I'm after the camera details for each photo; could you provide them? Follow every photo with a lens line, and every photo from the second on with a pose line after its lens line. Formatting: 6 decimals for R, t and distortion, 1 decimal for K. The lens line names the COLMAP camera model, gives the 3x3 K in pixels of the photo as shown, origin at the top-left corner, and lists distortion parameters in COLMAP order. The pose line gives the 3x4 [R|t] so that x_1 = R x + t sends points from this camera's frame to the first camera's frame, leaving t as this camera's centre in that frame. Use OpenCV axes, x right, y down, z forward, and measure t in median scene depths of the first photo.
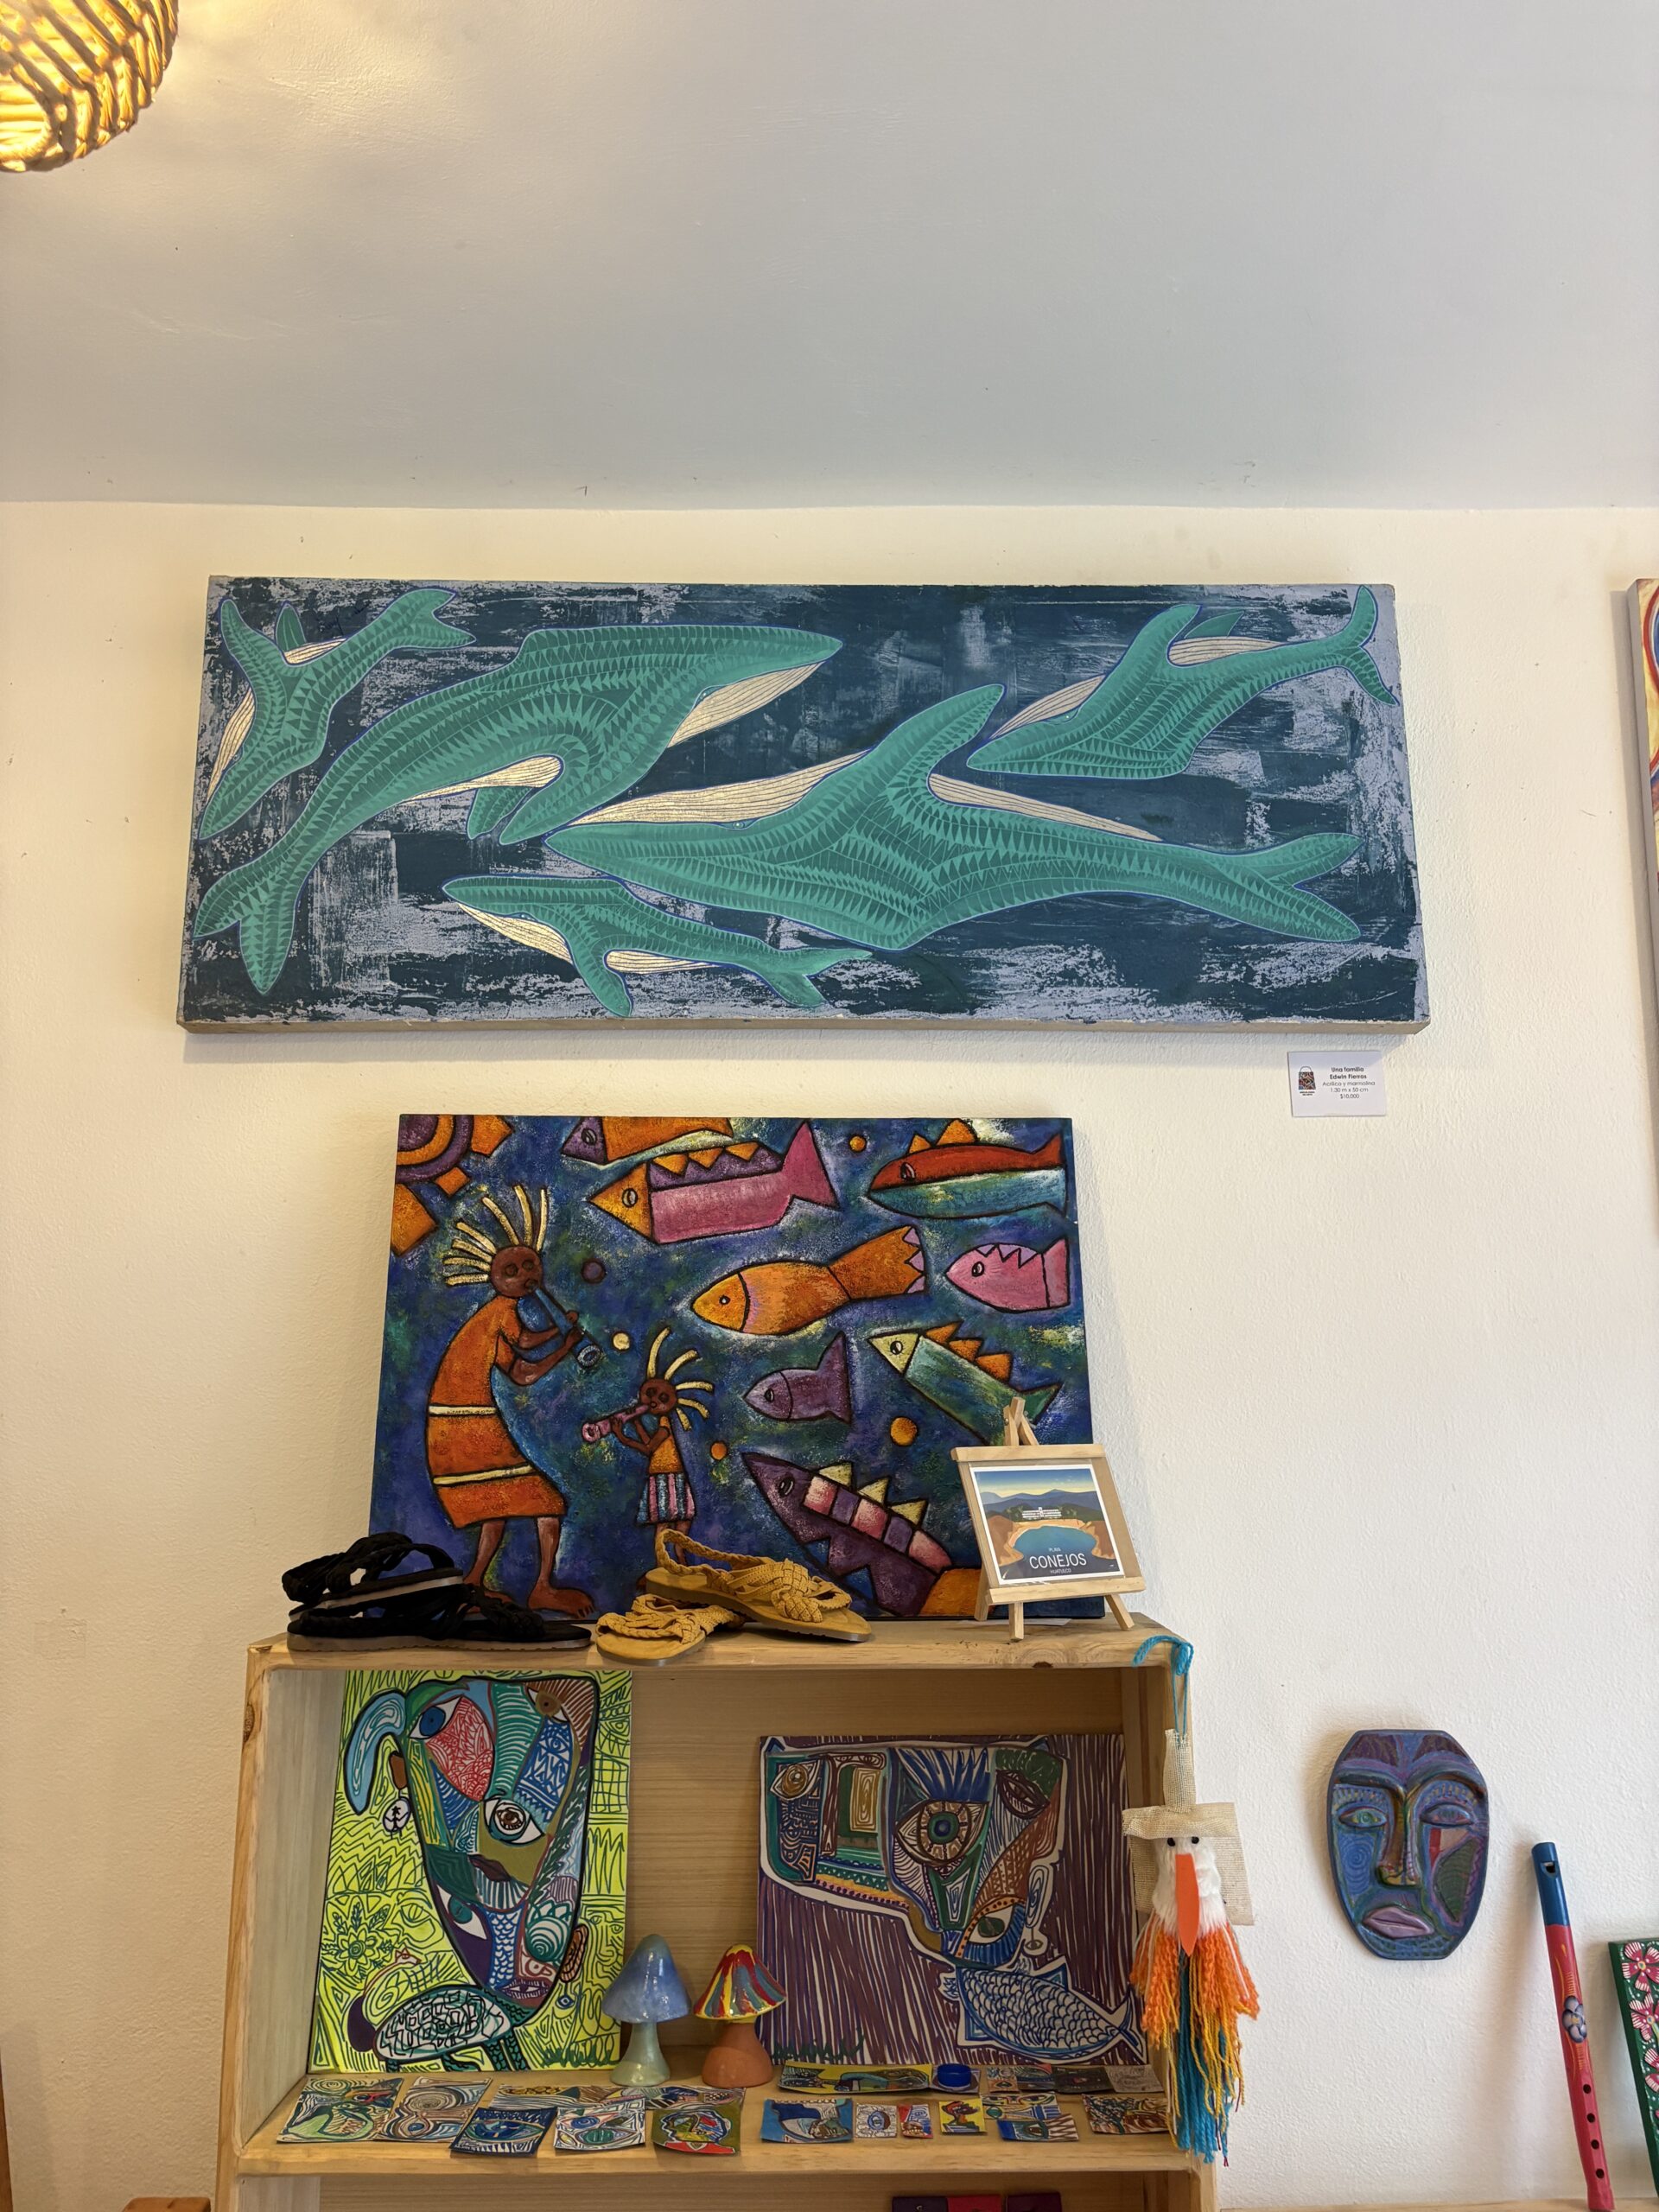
lens RADIAL K [[1676.1, 0, 835.6], [0, 1676.1, 1097.8], [0, 0, 1]] dist [0.044827, -0.050331]
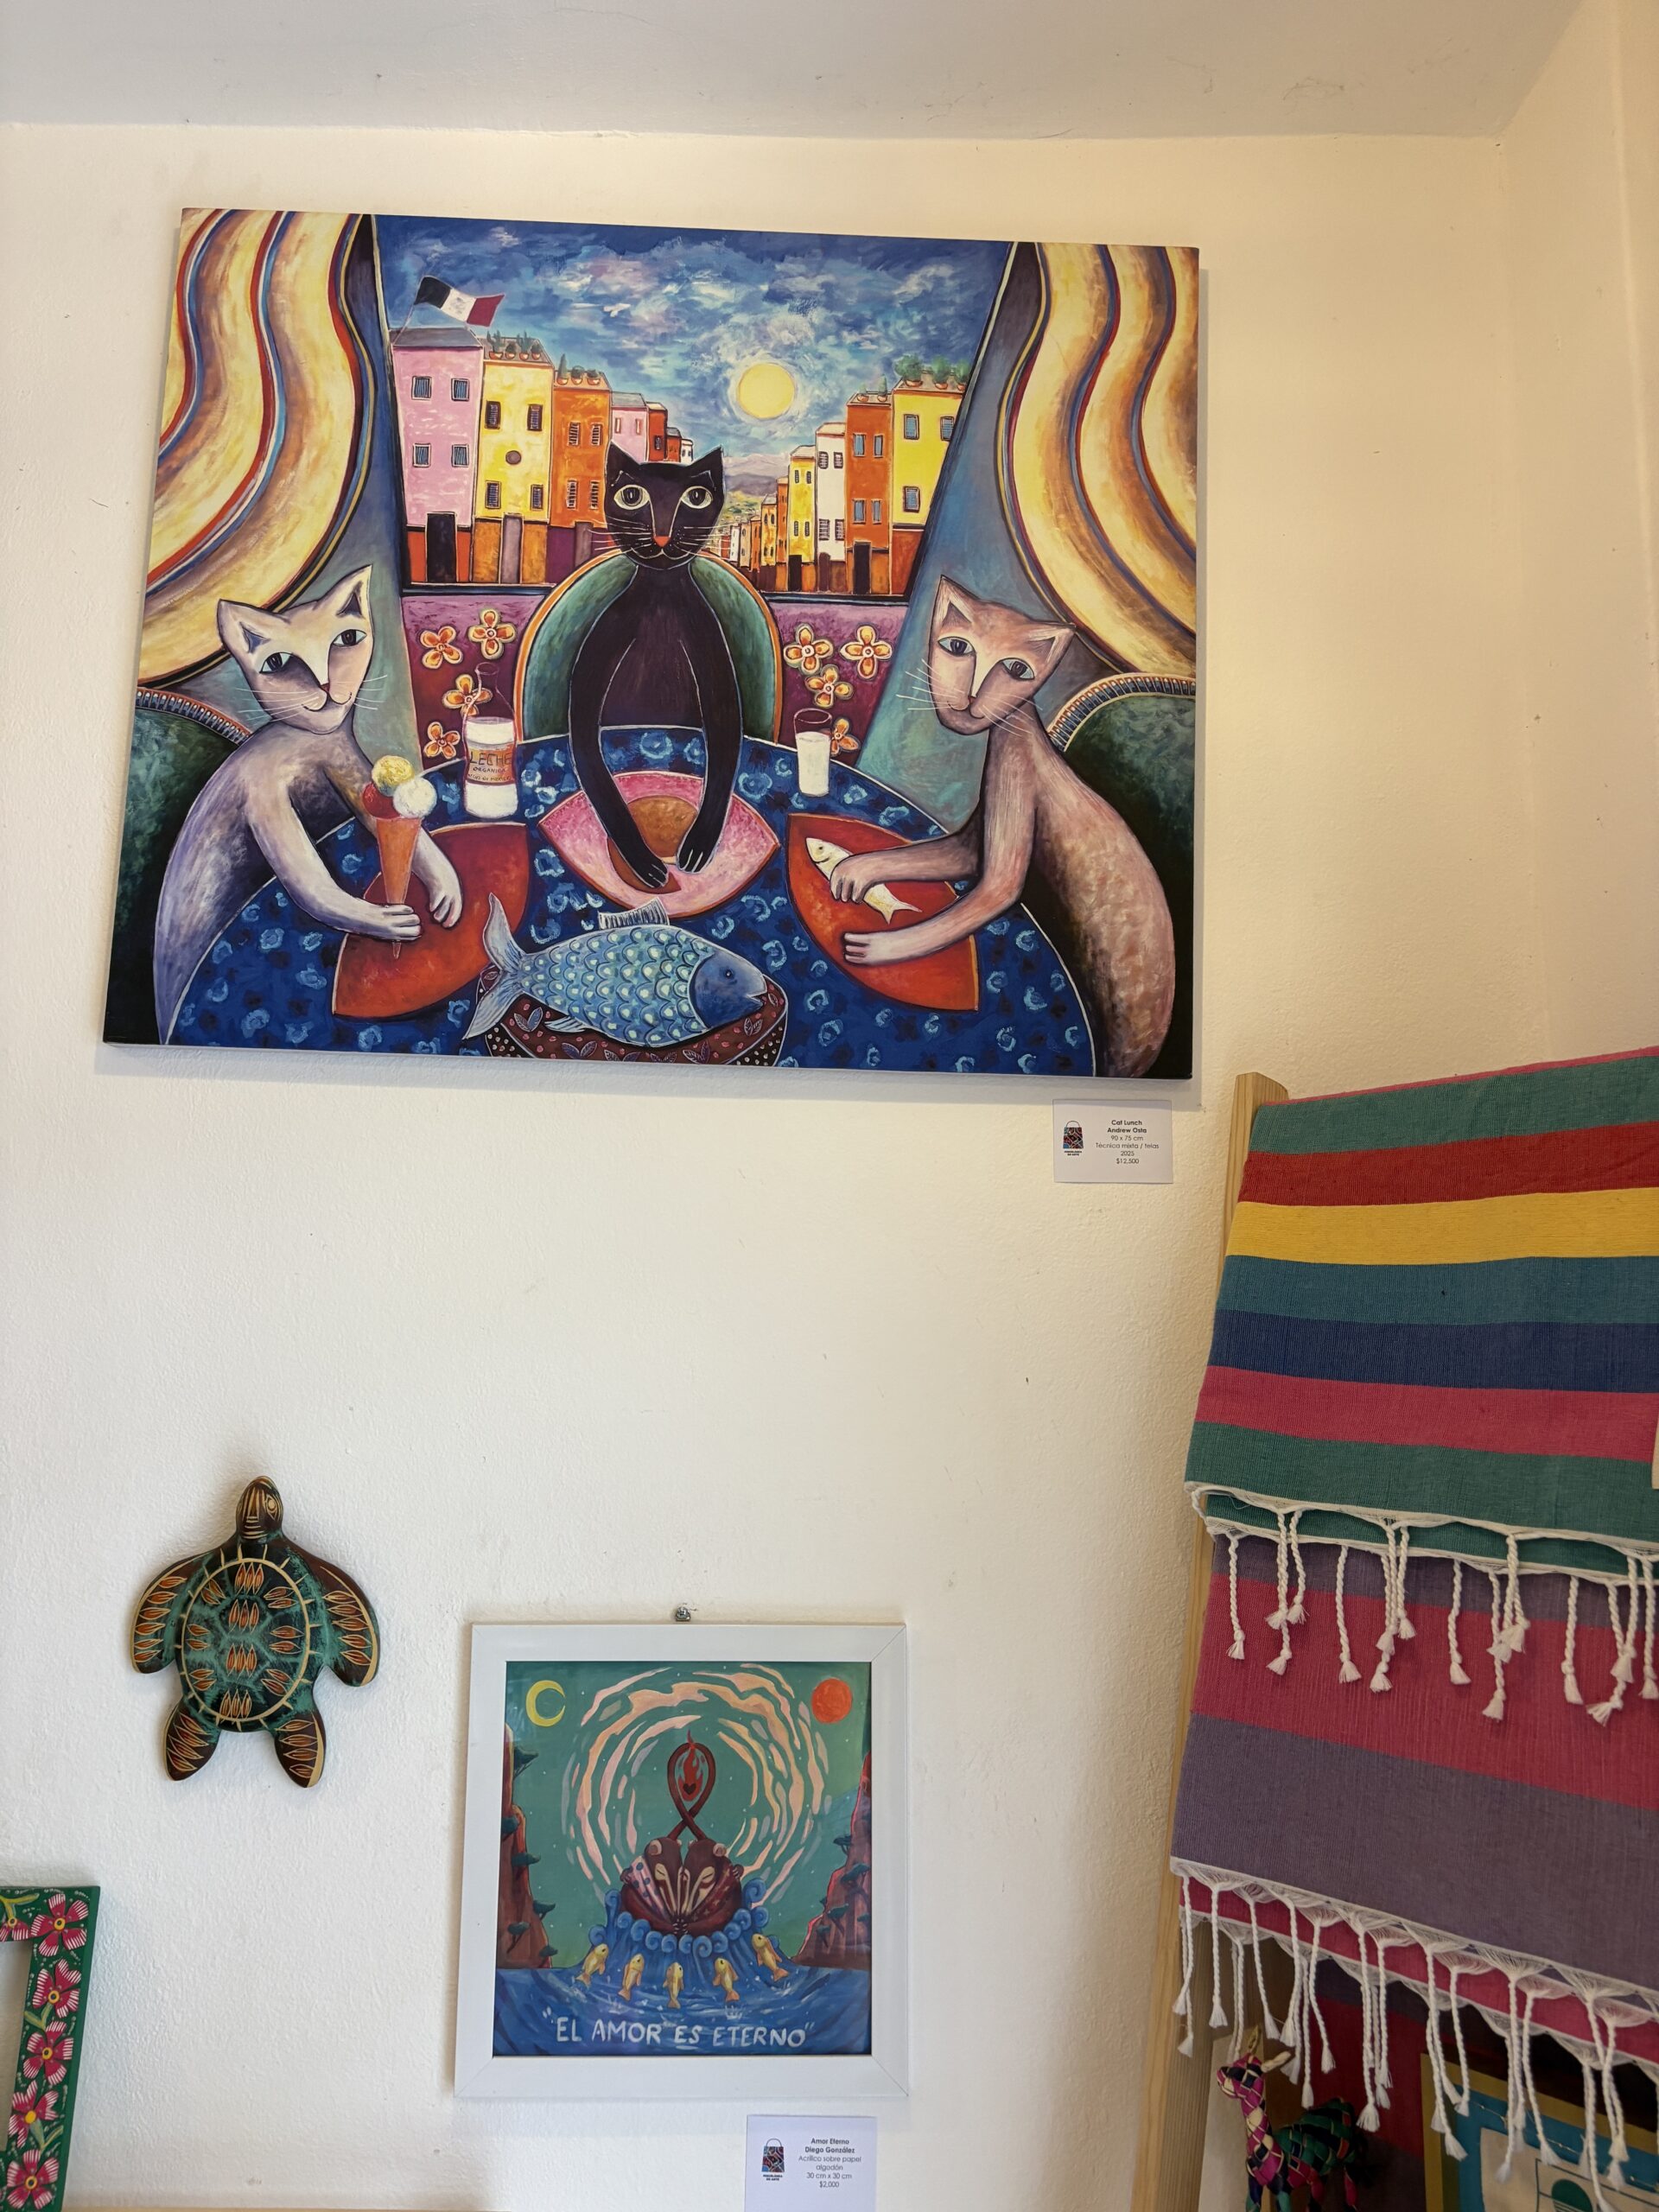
lens RADIAL K [[1676.1, 0, 814.9], [0, 1676.1, 1114.0], [0, 0, 1]] dist [0.044827, -0.050331]
pose [[0.999867, 0.016281, -0.001206, 0.890206], [-0.016203, 0.998682, 0.048704, 0.083443], [0.001997, -0.048678, 0.998813, 0.217239]]
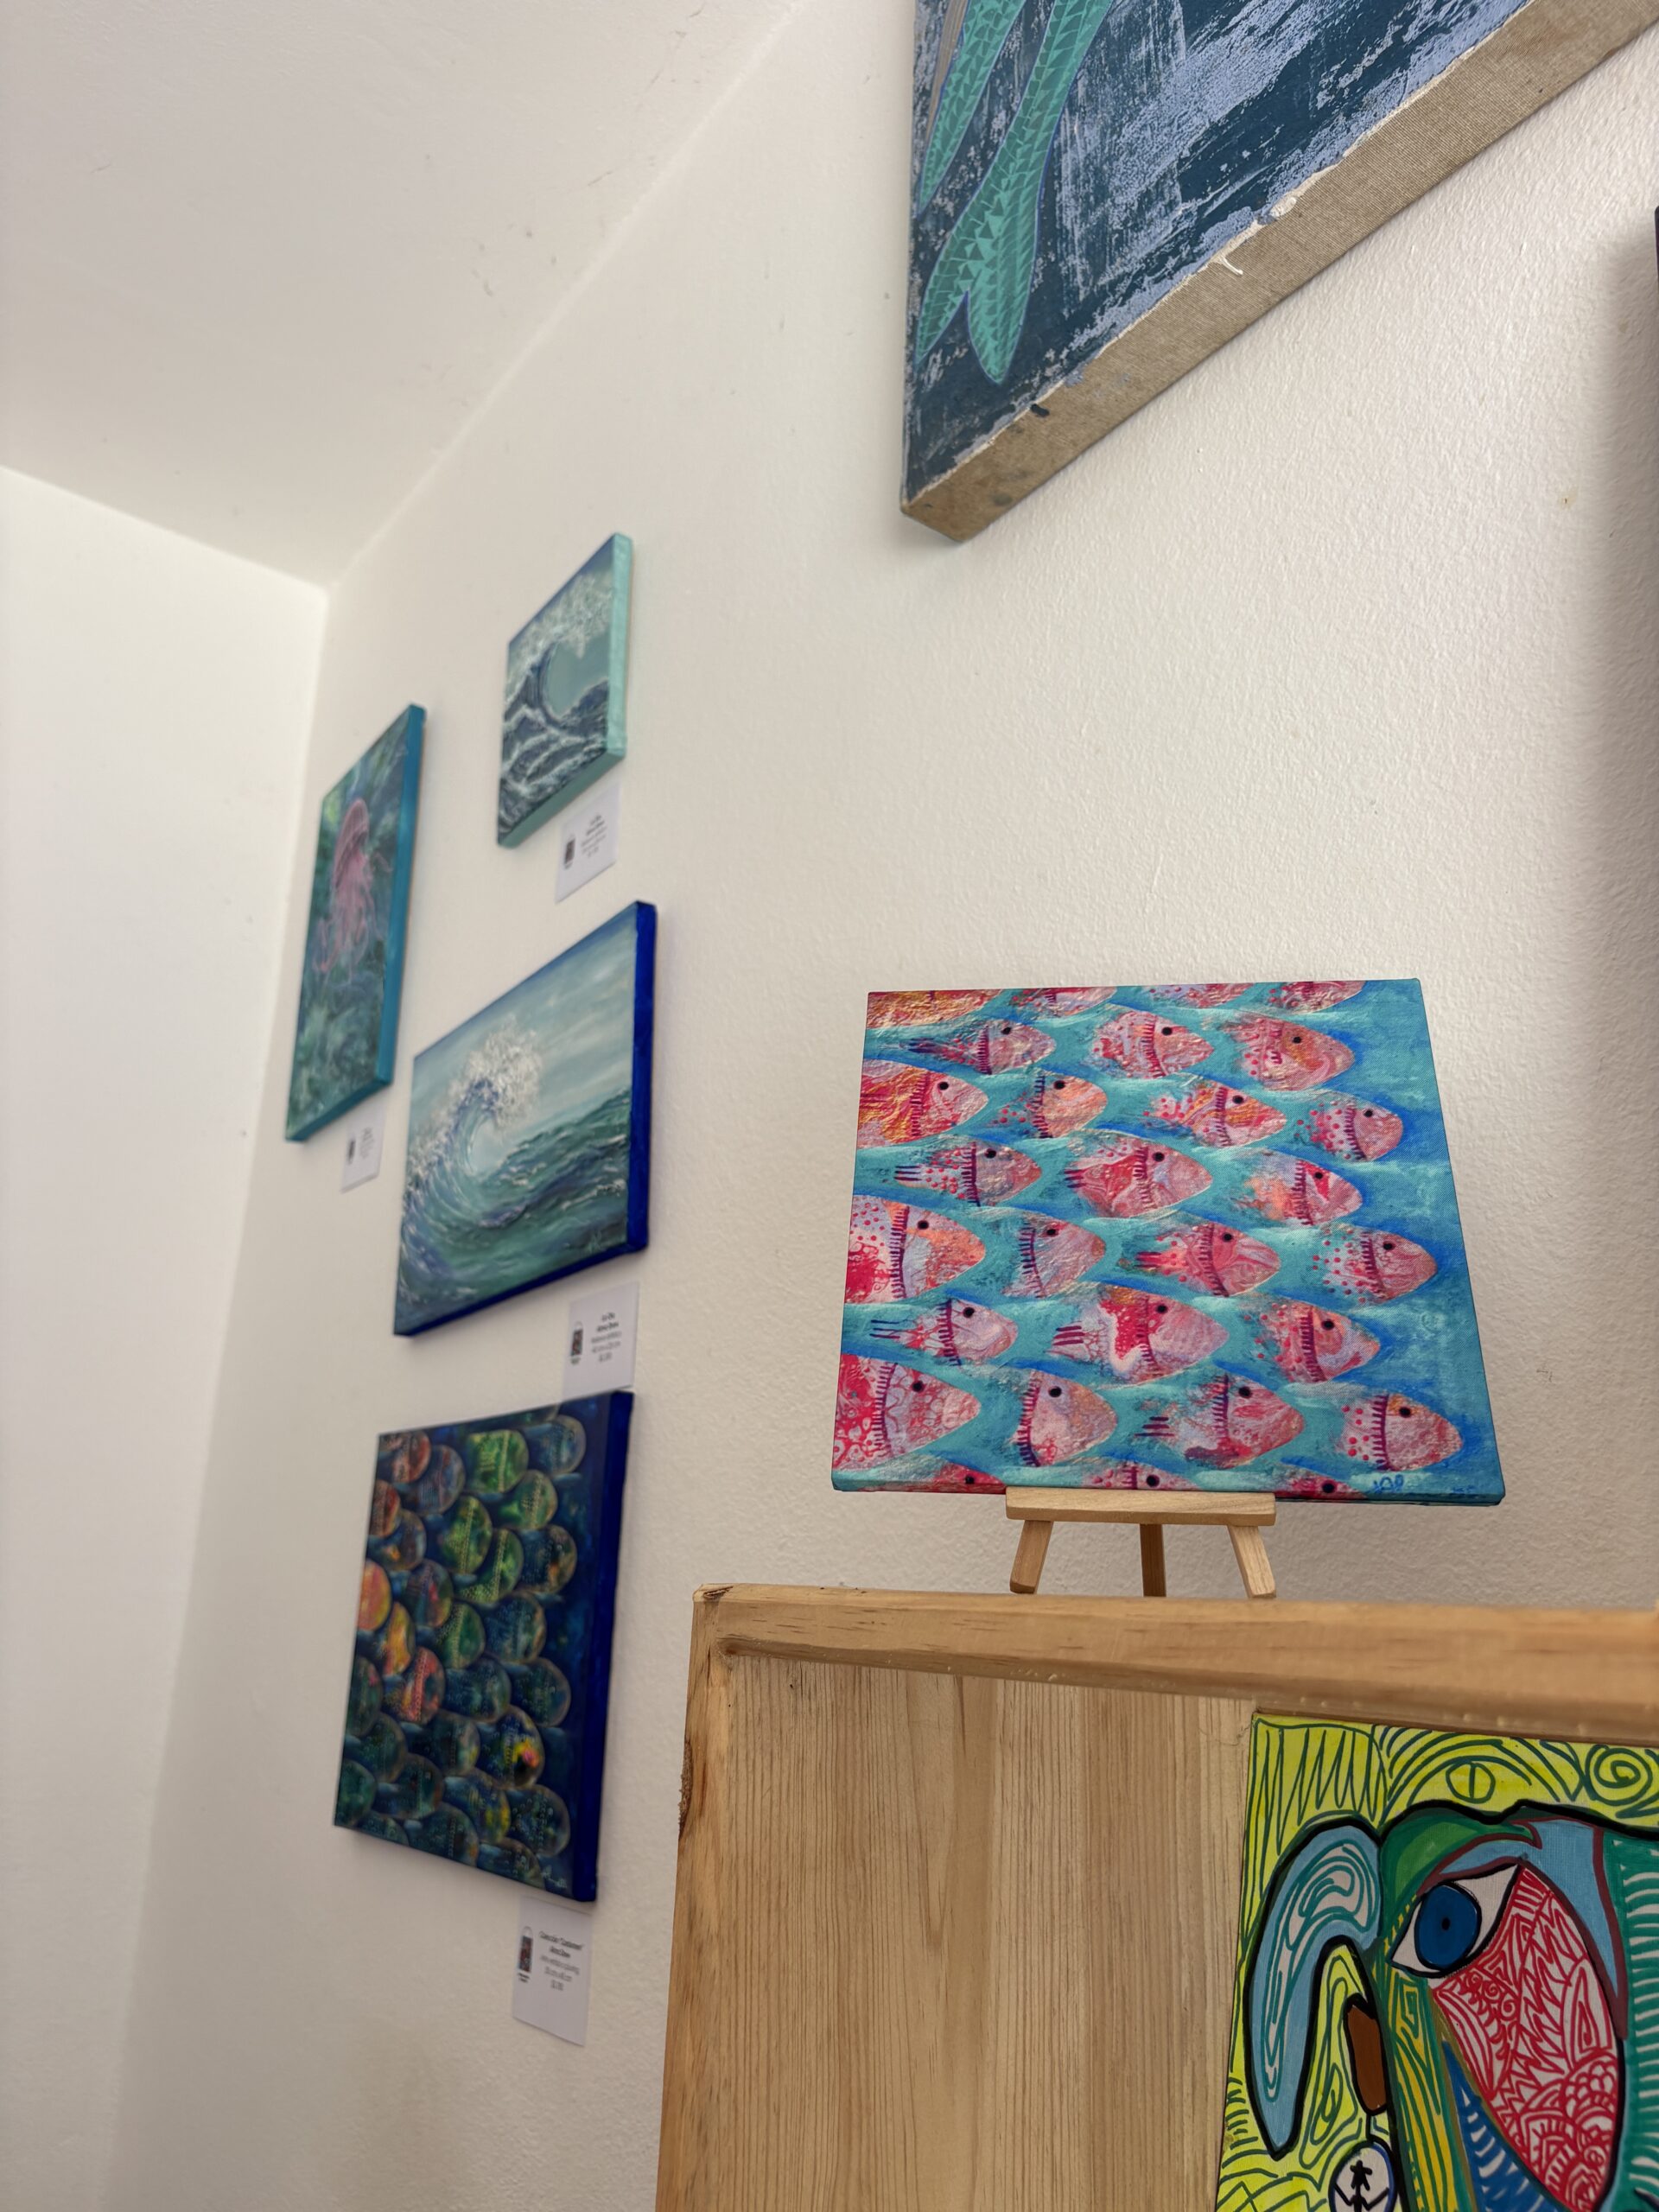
lens RADIAL K [[1676.1, 0, 841.3], [0, 1676.1, 1133.3], [0, 0, 1]] dist [0.044827, -0.050331]
pose [[0.578021, -0.198391, -0.791538, -0.008223], [0.120864, 0.980112, -0.157394, 0.250831], [0.807021, -0.004691, 0.590503, 0.697877]]
